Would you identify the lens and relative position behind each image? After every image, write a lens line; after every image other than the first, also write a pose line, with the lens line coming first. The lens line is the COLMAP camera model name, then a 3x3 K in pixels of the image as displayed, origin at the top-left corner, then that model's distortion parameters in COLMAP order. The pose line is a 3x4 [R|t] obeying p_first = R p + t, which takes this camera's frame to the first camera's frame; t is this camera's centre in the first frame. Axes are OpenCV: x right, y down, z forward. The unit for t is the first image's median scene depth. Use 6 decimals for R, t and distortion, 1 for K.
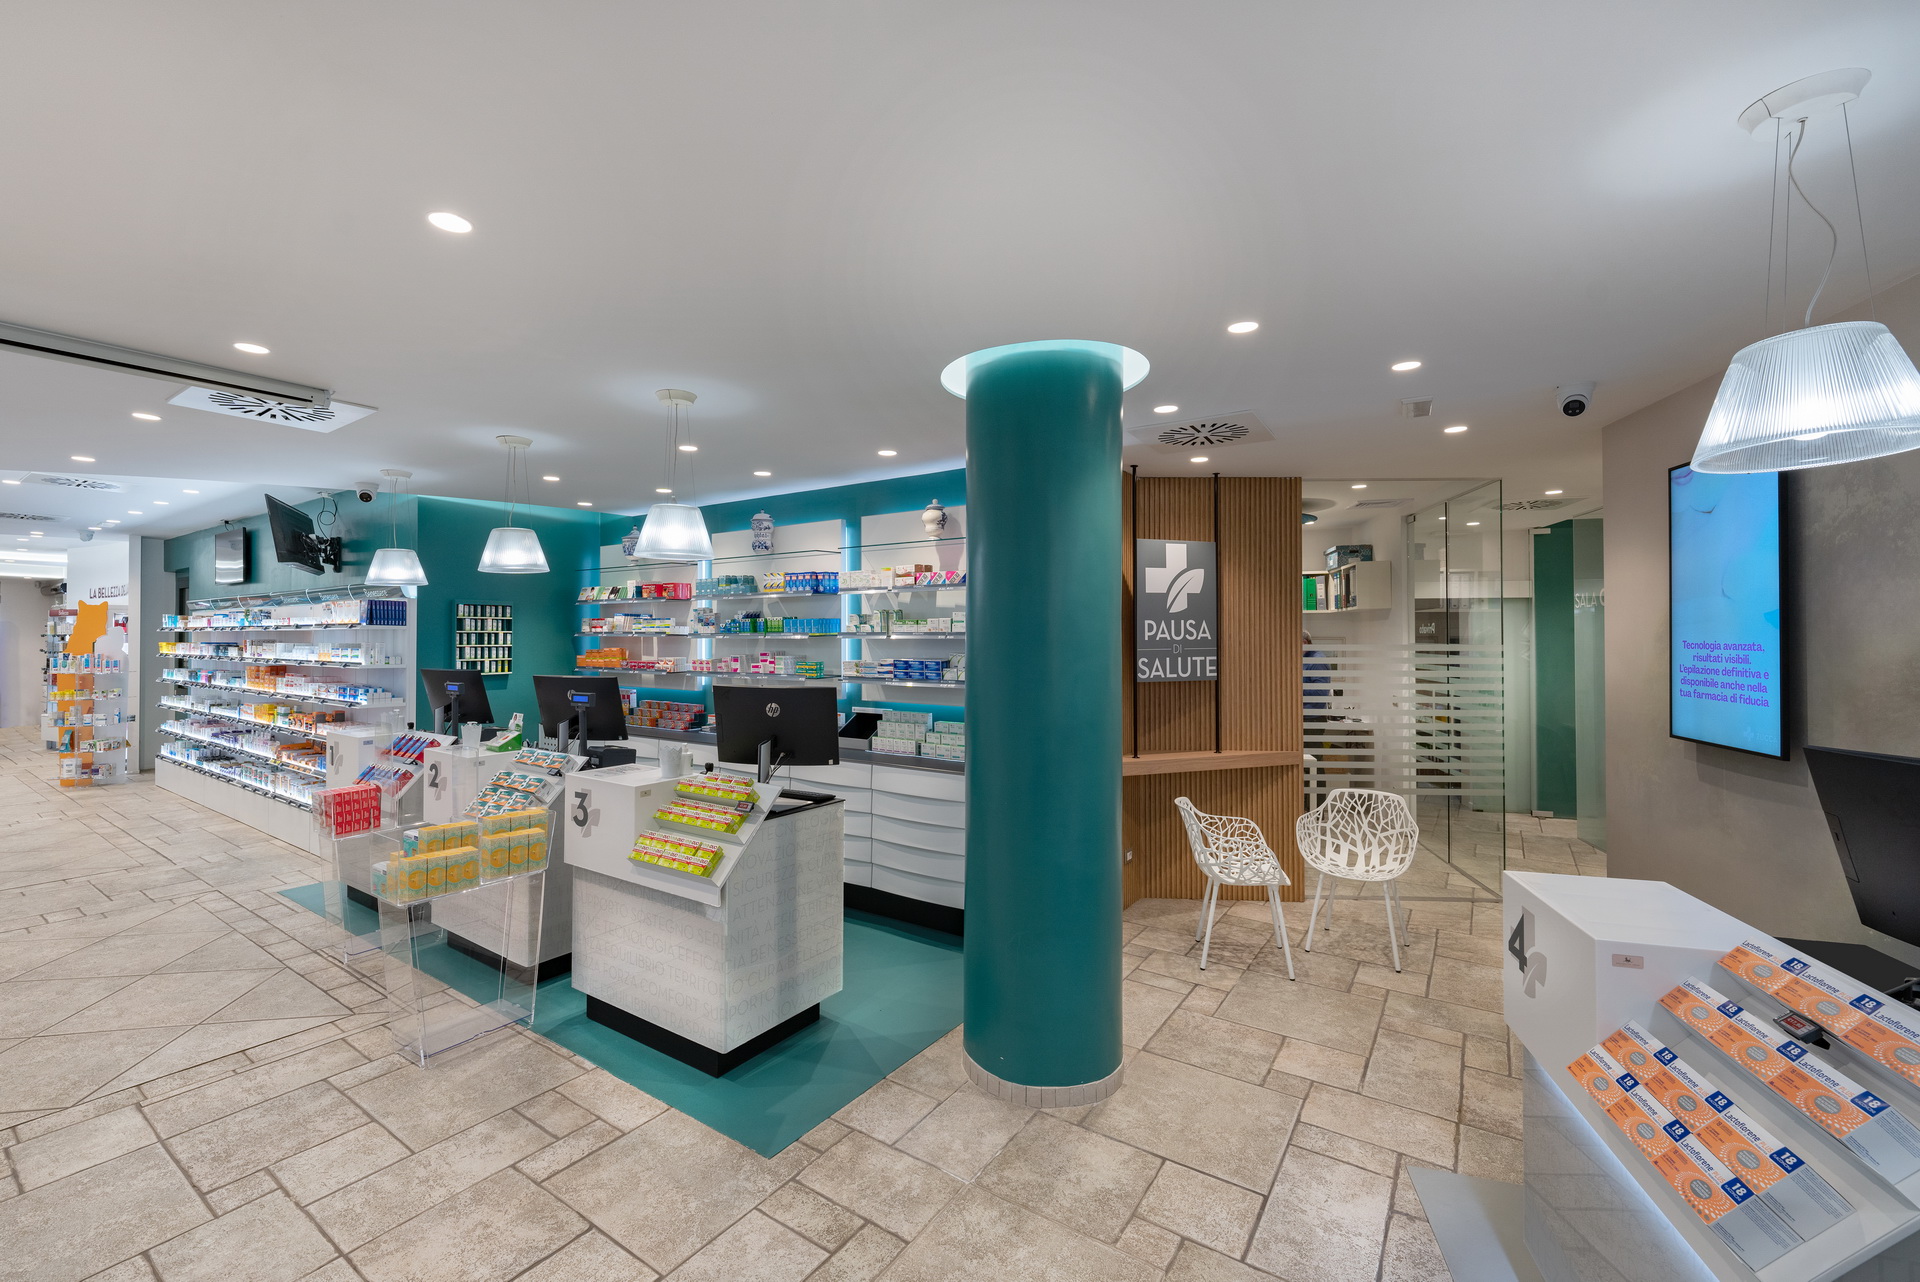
lens RADIAL K [[793.9, 0, 931.6], [0, 793.9, 635.4], [0, 0, 1]] dist [-0.001440, -0.000148]
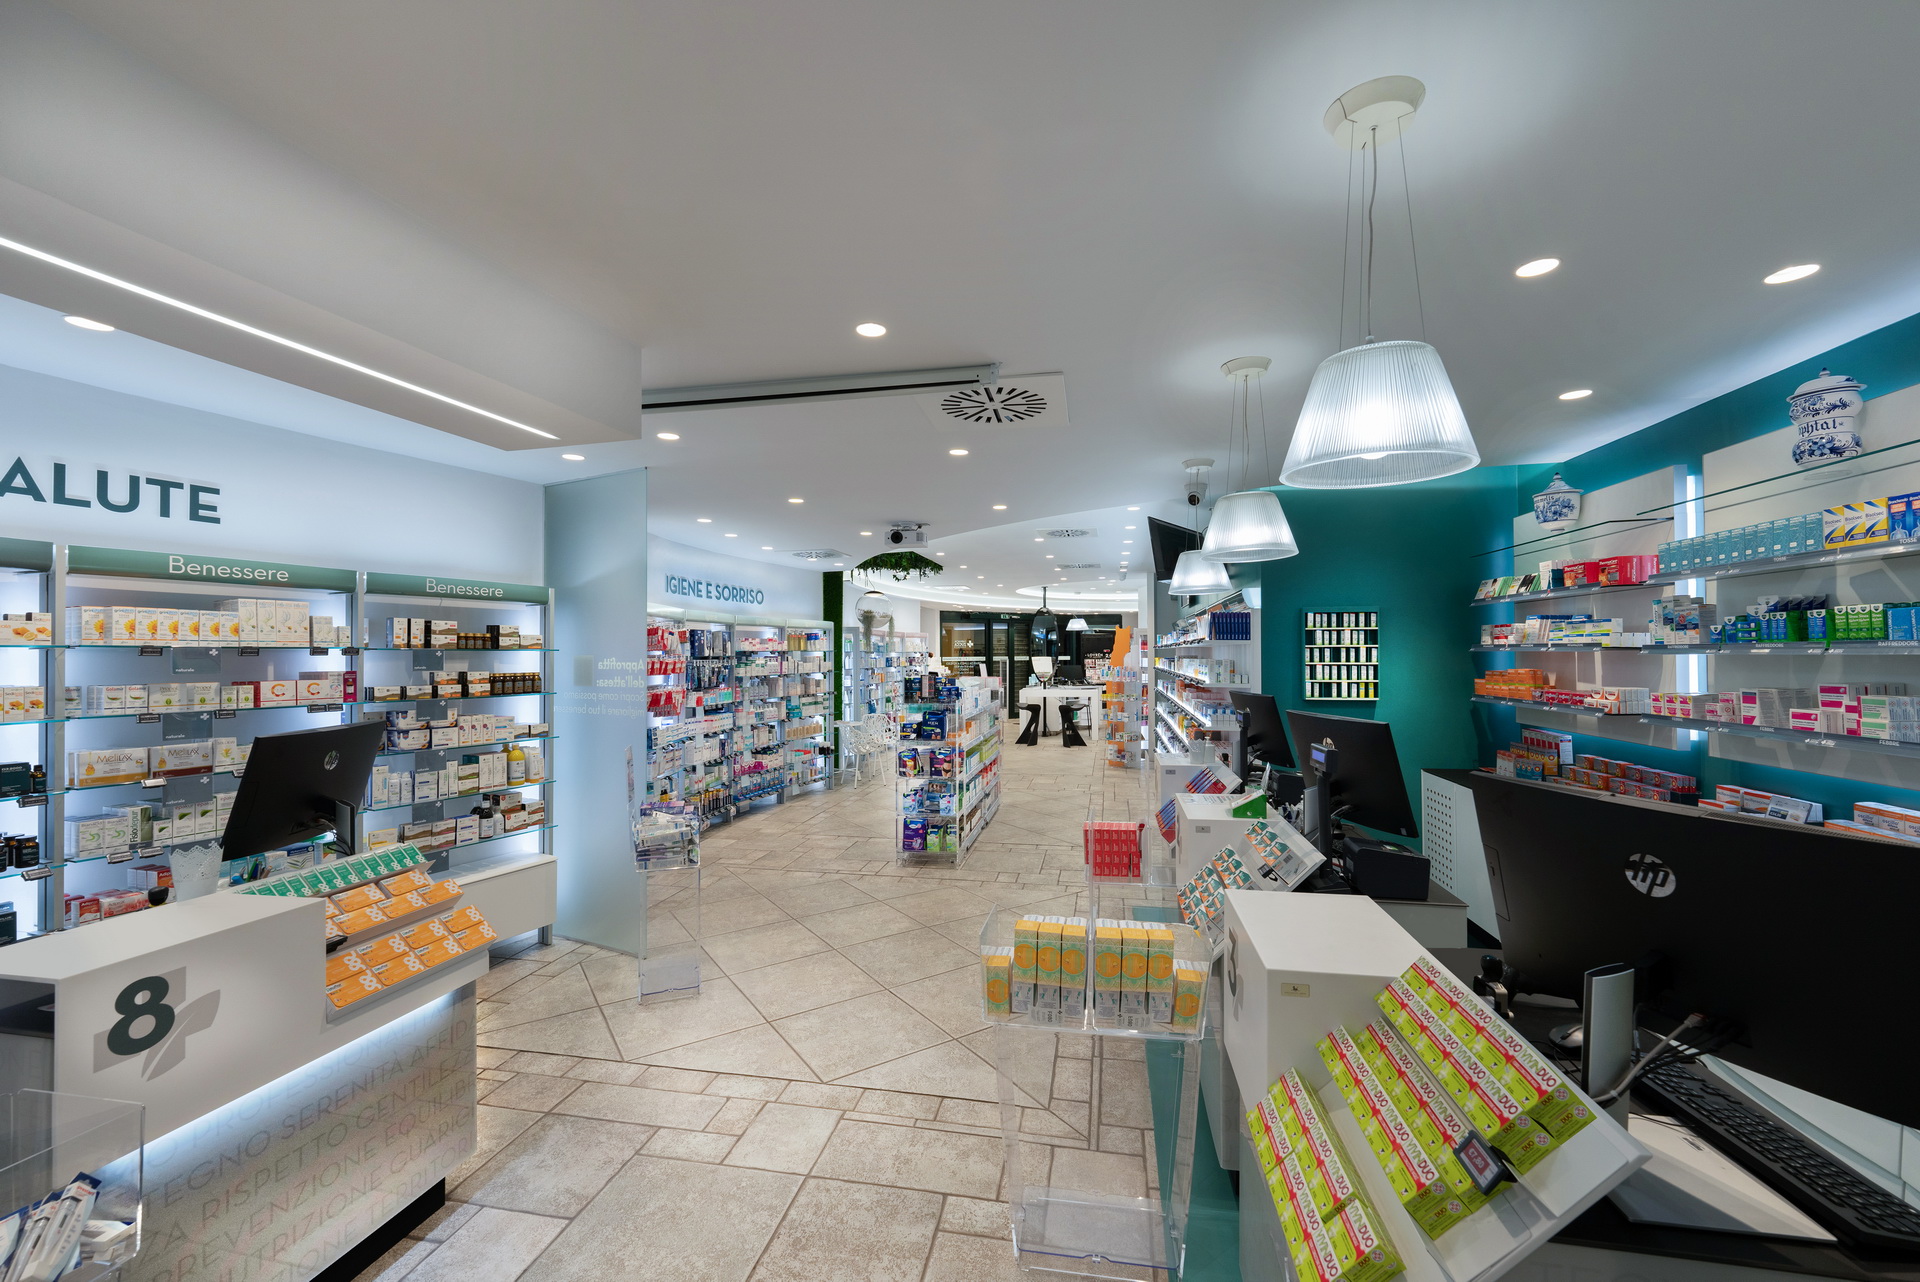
lens RADIAL K [[772.0, 0, 950.6], [0, 772.0, 645.8], [0, 0, 1]] dist [-0.000884, -0.000063]
pose [[0.406599, -0.011014, -0.913540, -0.014644], [0.005623, 0.999939, -0.009553, 0.000343], [0.913589, -0.001253, 0.406636, 0.333937]]
